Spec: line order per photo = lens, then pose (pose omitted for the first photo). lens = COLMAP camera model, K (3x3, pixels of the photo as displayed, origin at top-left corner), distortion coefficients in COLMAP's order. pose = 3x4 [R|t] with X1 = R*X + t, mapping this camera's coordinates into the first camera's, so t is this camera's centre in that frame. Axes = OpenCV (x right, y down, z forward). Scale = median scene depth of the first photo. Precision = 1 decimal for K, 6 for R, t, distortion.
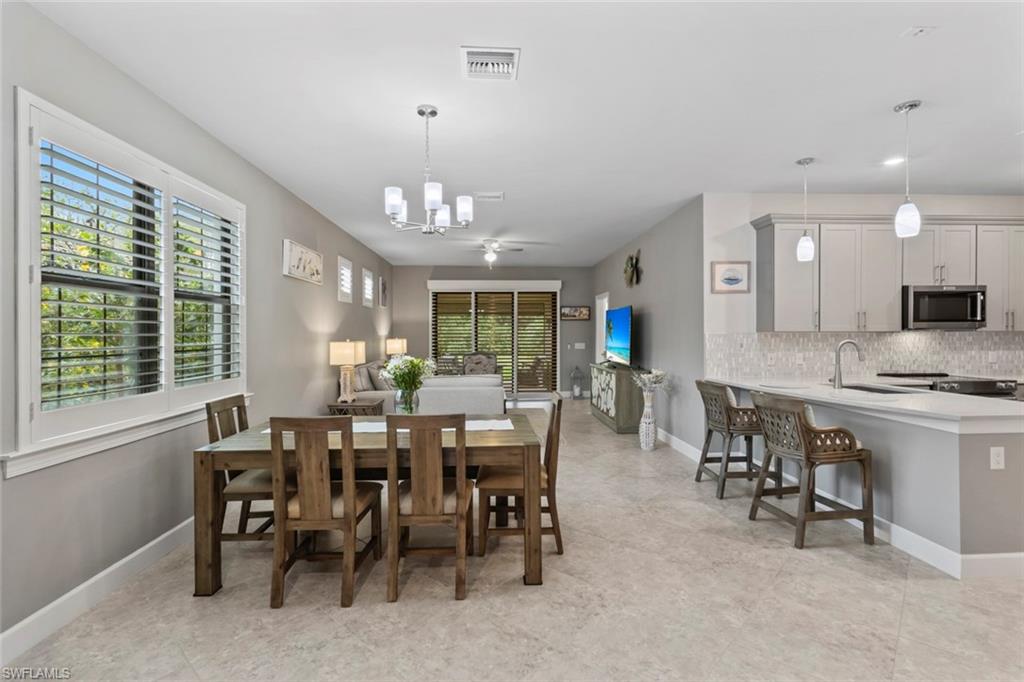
lens RADIAL K [[473.5, 0, 512.9], [0, 473.5, 336.5], [0, 0, 1]] dist [0.004417, 0.000989]
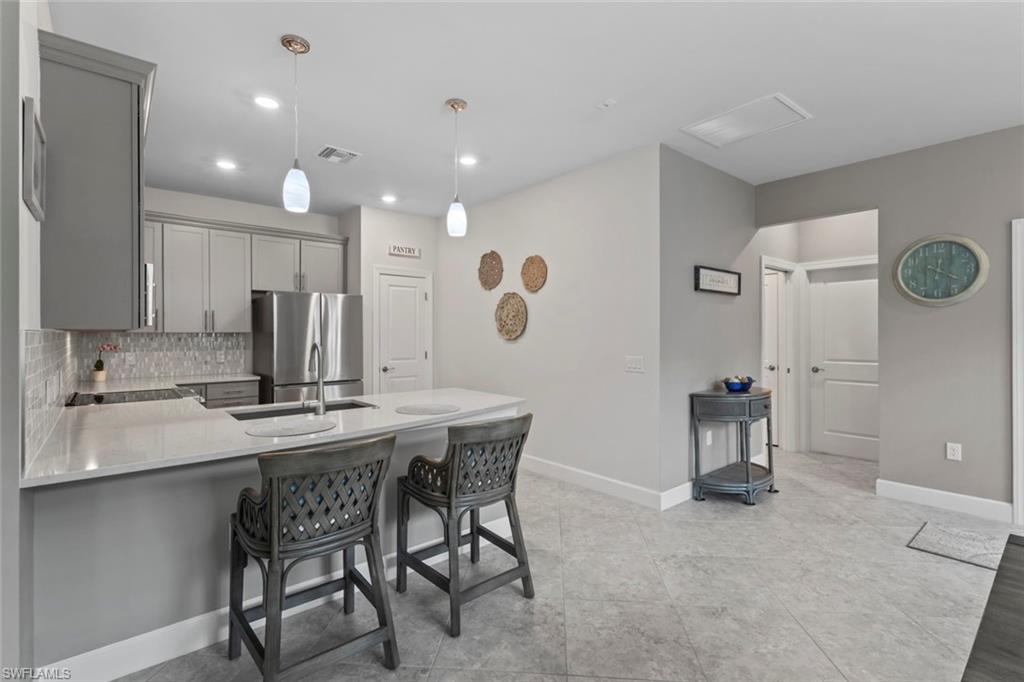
lens RADIAL K [[473.5, 0, 509.9], [0, 473.5, 334.3], [0, 0, 1]] dist [0.002015, 0.001212]
pose [[-0.601463, 0.005053, 0.798885, -0.017656], [0.006762, 0.999976, -0.001234, -0.001955], [-0.798872, 0.004660, -0.601483, 0.930561]]
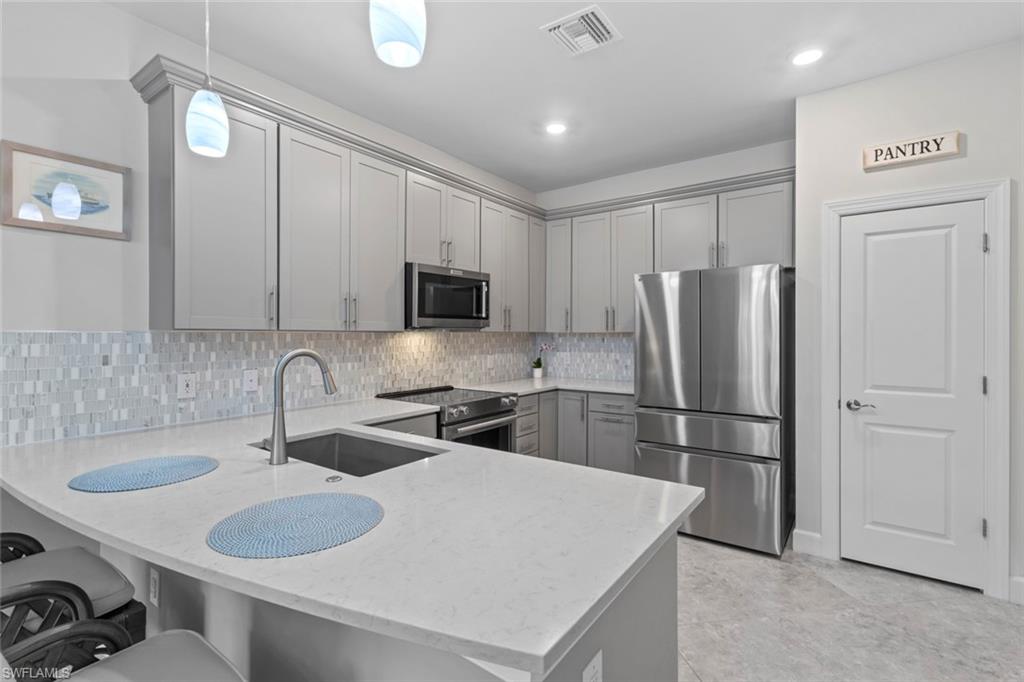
lens RADIAL K [[473.5, 0, 512.9], [0, 473.5, 336.5], [0, 0, 1]] dist [0.004417, 0.000989]
pose [[0.628488, 0.000760, 0.777819, 0.379849], [-0.003048, 0.999994, 0.001486, -0.004211], [-0.777813, -0.003304, 0.628487, 0.444056]]
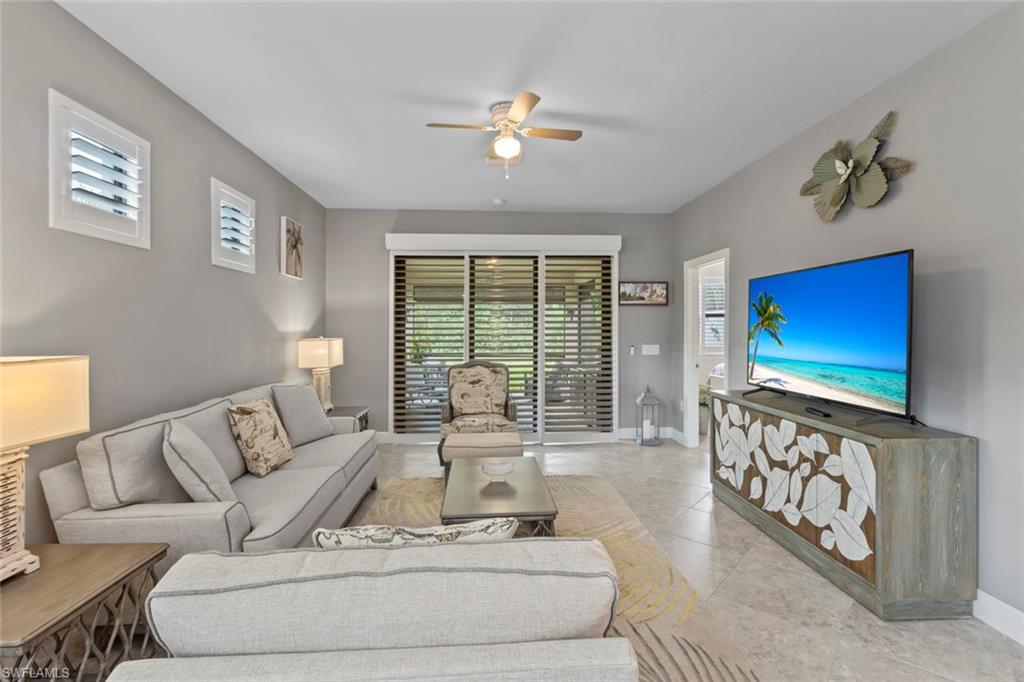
lens RADIAL K [[473.5, 0, 509.9], [0, 473.5, 334.3], [0, 0, 1]] dist [0.002015, 0.001212]
pose [[0.999979, 0.002122, 0.006073, -0.070767], [-0.002158, 0.999980, 0.005993, -0.004794], [-0.006060, -0.006006, 0.999964, 0.864644]]
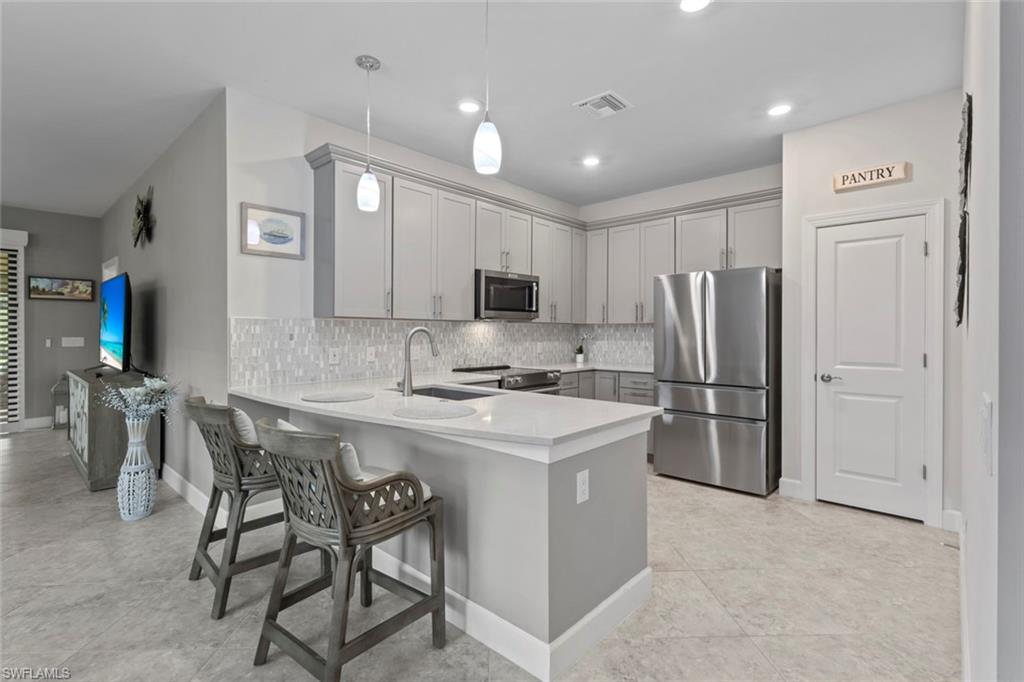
lens RADIAL K [[477.7, 0, 509.6], [0, 477.7, 336.6], [0, 0, 1]] dist [0.004473, 0.000443]
pose [[0.716637, 0.000004, 0.697446, 0.232418], [-0.004951, 0.999975, 0.005081, 0.013694], [-0.697428, -0.007094, 0.716619, 0.300579]]
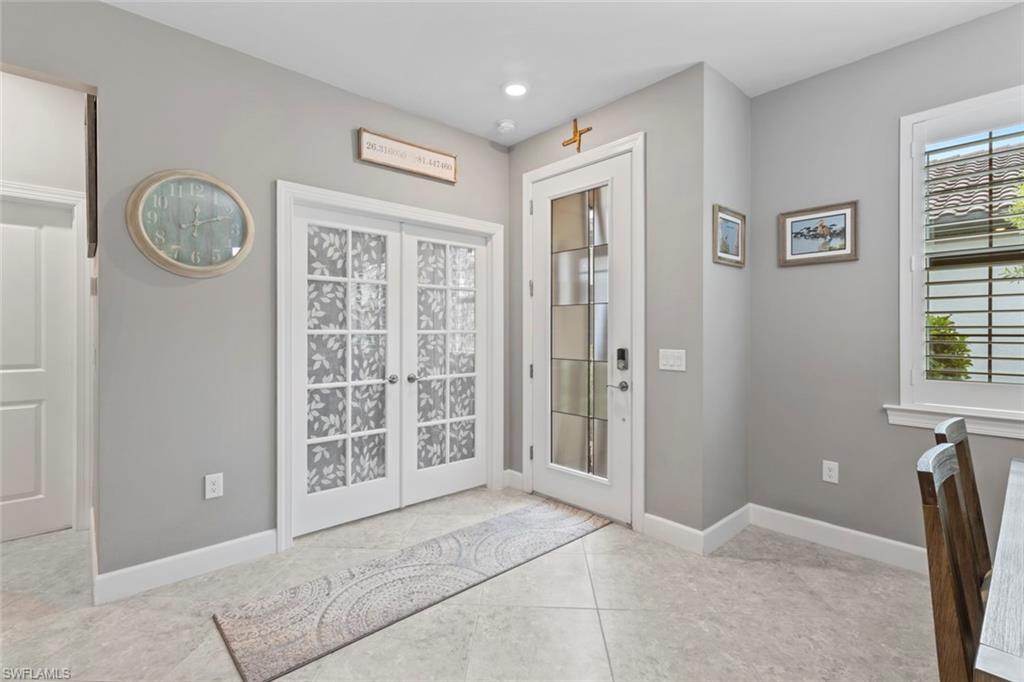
lens RADIAL K [[473.5, 0, 509.9], [0, 473.5, 334.3], [0, 0, 1]] dist [0.002015, 0.001212]
pose [[-0.773004, 0.006025, -0.634372, 0.233911], [0.002294, 0.999975, 0.006702, 0.015697], [0.634396, 0.003726, -0.772999, 0.542704]]
